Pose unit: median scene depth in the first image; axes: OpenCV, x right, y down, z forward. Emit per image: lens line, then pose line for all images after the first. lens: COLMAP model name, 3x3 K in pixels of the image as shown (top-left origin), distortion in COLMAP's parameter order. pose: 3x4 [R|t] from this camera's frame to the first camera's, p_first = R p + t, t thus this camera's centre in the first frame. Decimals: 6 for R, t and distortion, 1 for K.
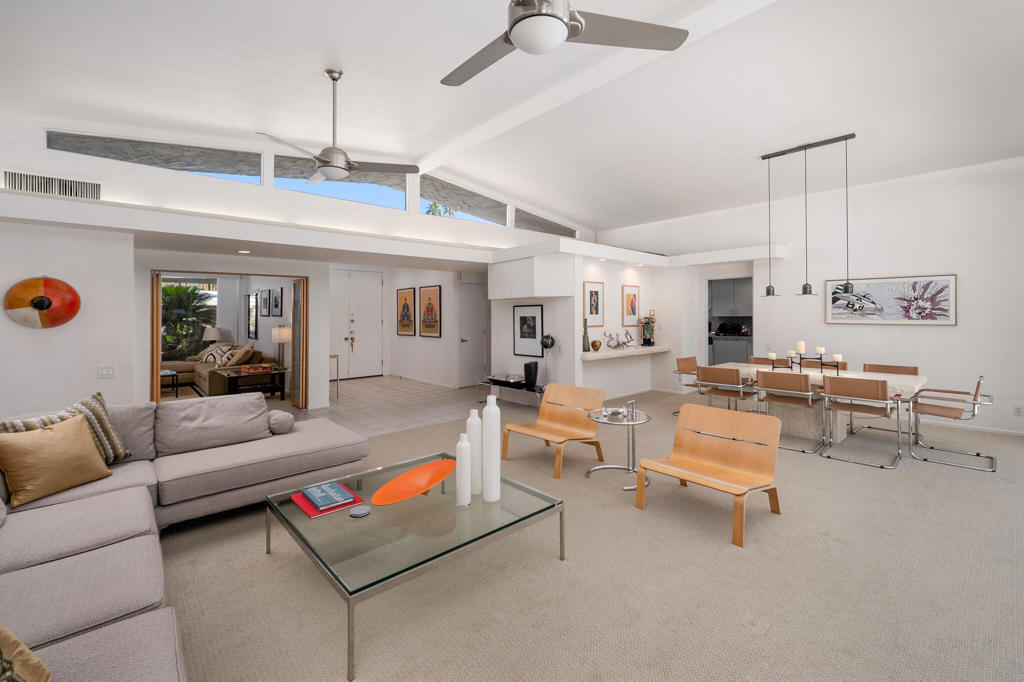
lens RADIAL K [[430.1, 0, 514.2], [0, 430.1, 311.1], [0, 0, 1]] dist [-0.013989, -0.000207]
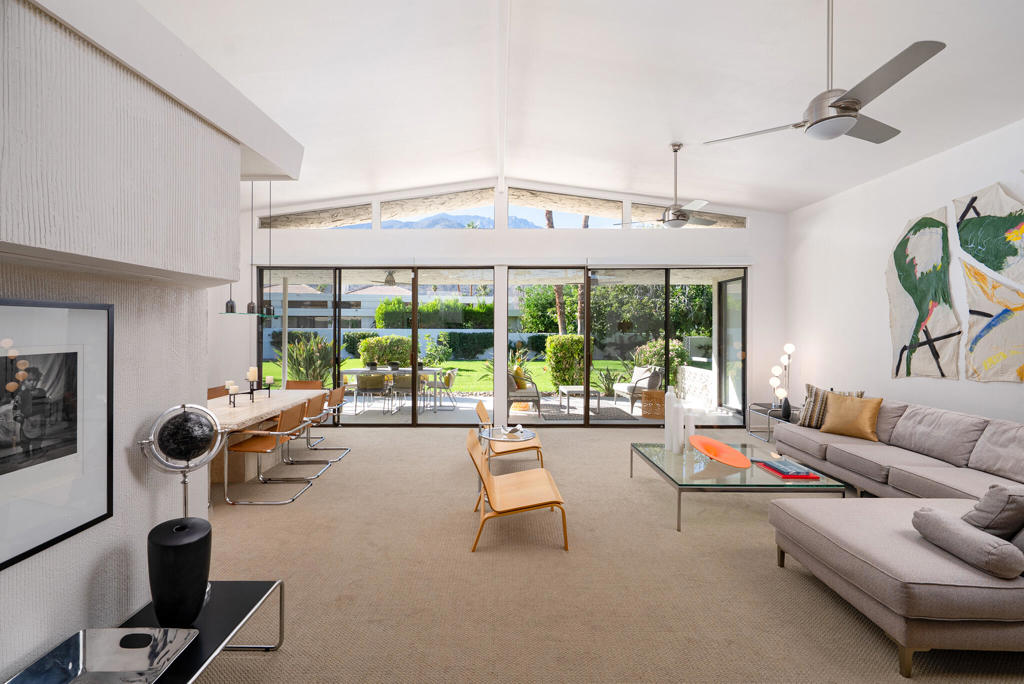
lens RADIAL K [[453.1, 0, 498.6], [0, 453.1, 329.2], [0, 0, 1]] dist [-0.004603, -0.000535]
pose [[-0.726715, 0.005526, 0.686917, -0.271294], [-0.000873, 0.999959, -0.008968, 0.001711], [-0.686939, -0.007116, -0.726681, 1.016360]]
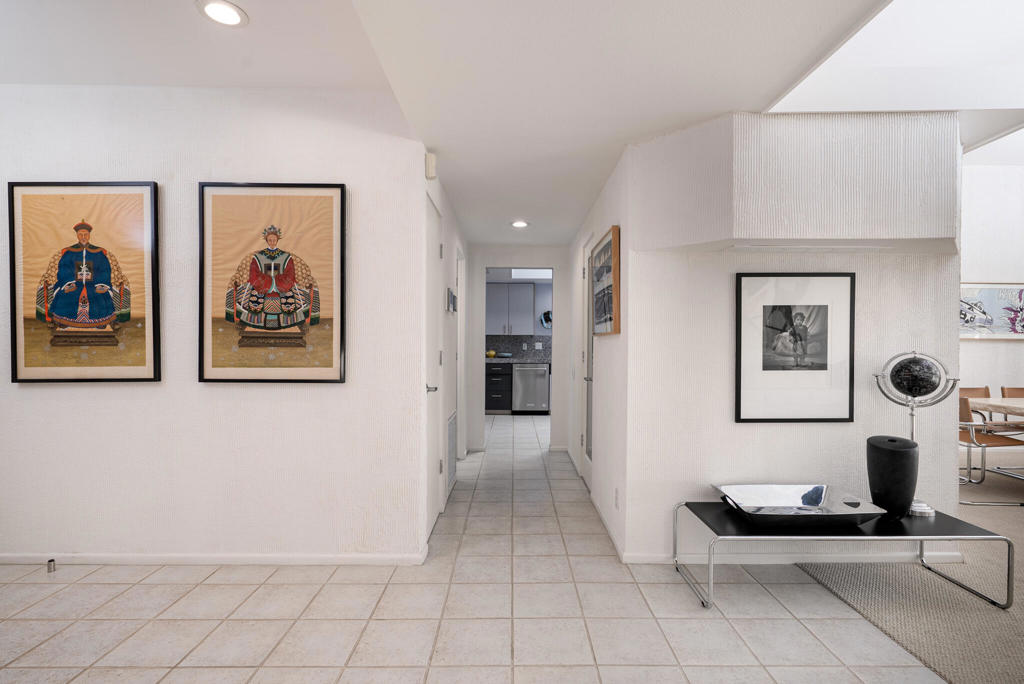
lens RADIAL K [[482.1, 0, 511.5], [0, 482.1, 346.9], [0, 0, 1]] dist [0.002406, 0.000628]
pose [[0.680105, 0.003934, 0.733104, -0.407105], [-0.013429, 0.999885, 0.007092, 0.045969], [-0.732992, -0.014668, 0.680080, 0.918571]]
